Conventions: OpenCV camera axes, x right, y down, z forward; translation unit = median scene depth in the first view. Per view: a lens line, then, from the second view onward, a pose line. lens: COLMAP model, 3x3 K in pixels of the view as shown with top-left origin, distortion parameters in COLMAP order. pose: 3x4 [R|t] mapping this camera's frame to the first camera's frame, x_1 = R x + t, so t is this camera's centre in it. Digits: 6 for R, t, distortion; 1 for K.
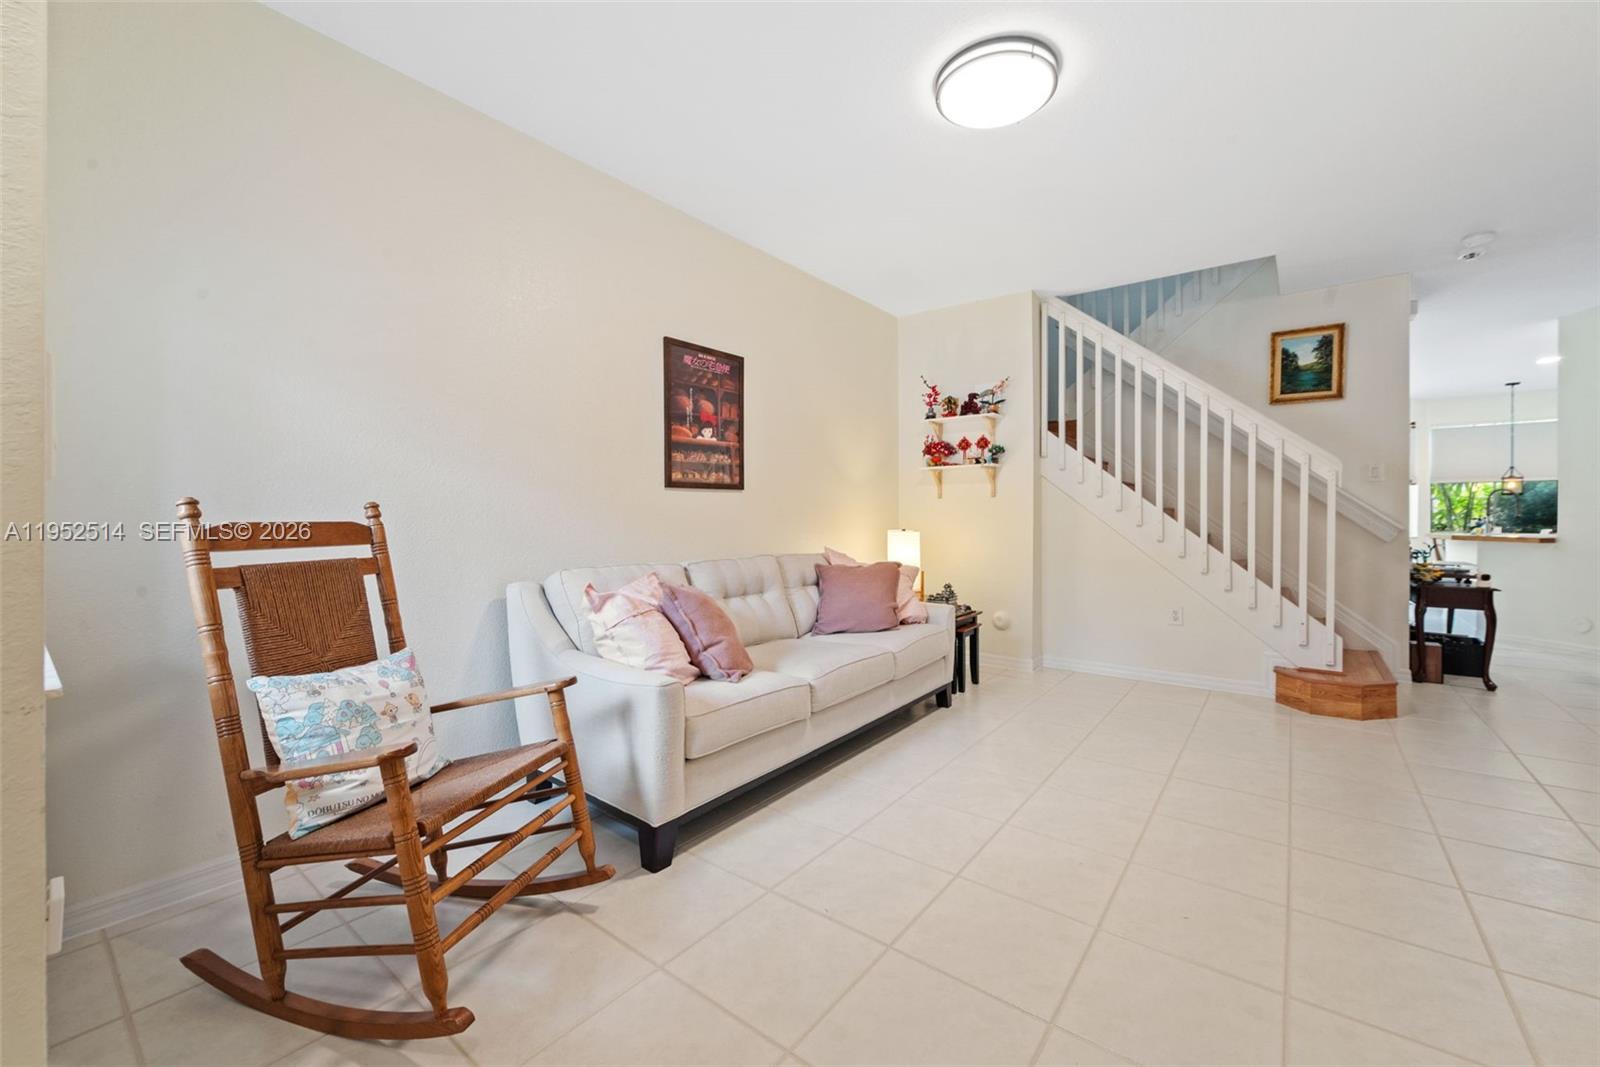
lens RADIAL K [[632.1, 0, 802.1], [0, 632.1, 527.4], [0, 0, 1]] dist [-0.002375, -0.000103]
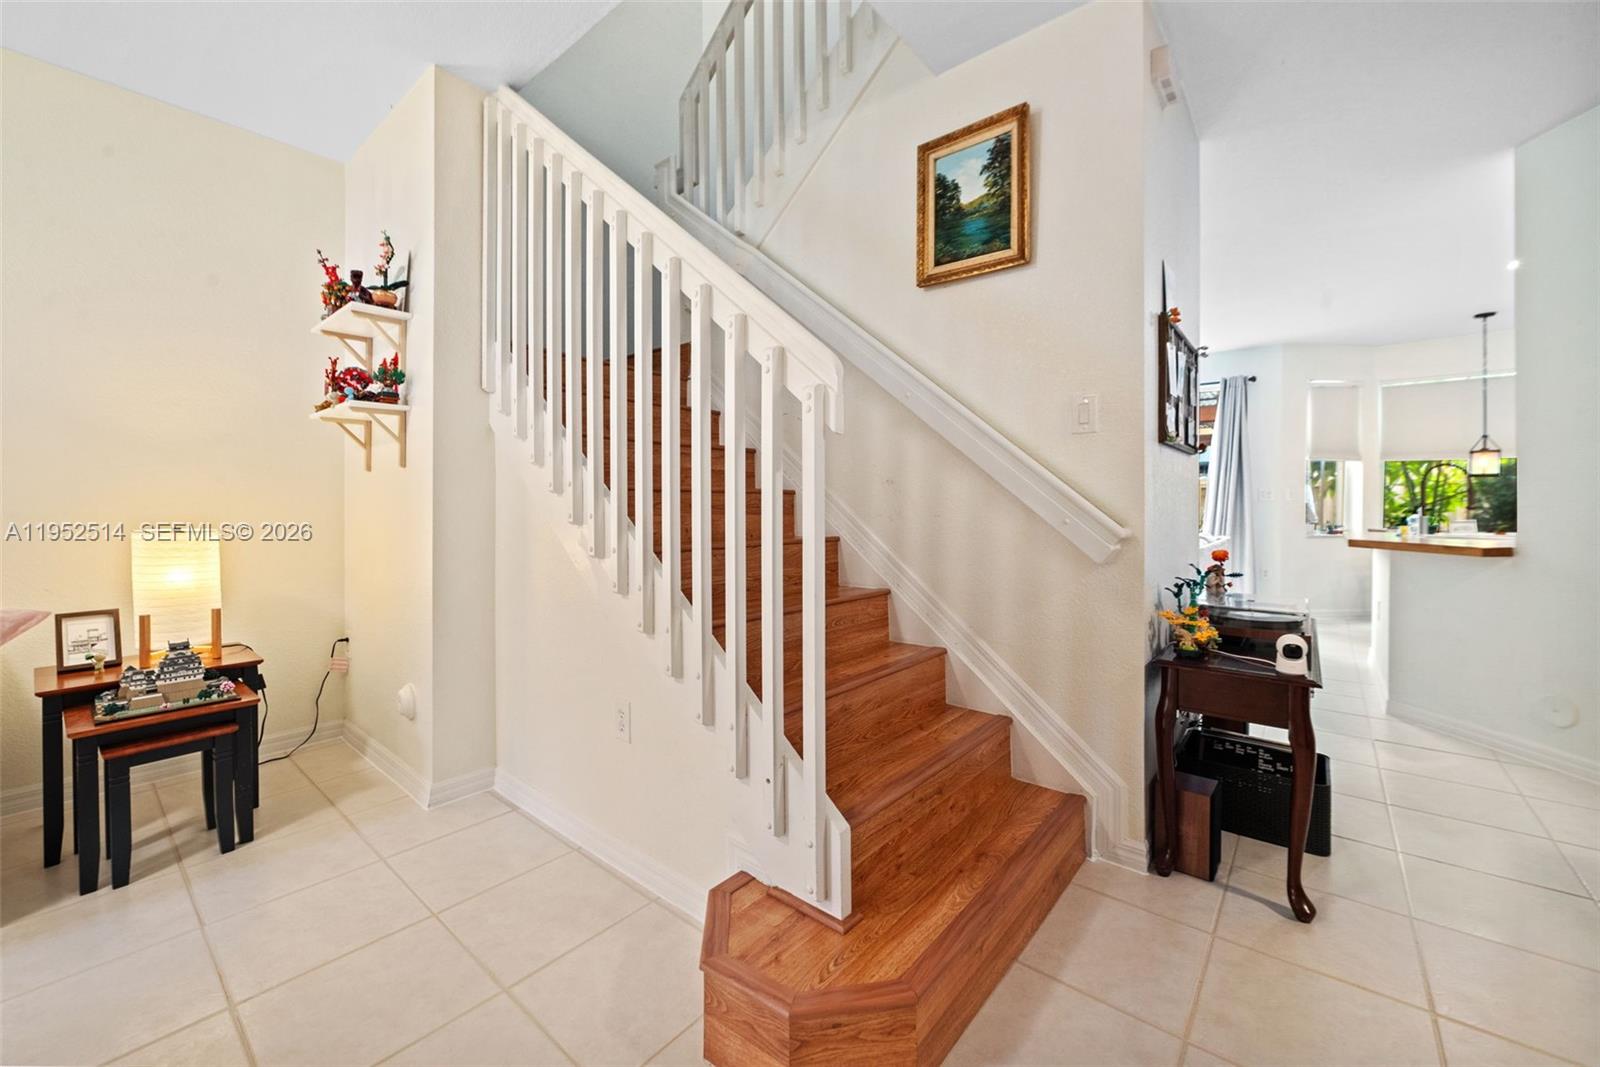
lens RADIAL K [[632.1, 0, 795.5], [0, 632.1, 508.2], [0, 0, 1]] dist [-0.002375, -0.000103]
pose [[0.999598, 0.005078, -0.027879, 0.679032], [-0.005333, 0.999944, -0.009090, -0.011231], [0.027832, 0.009235, 0.999570, 0.503630]]
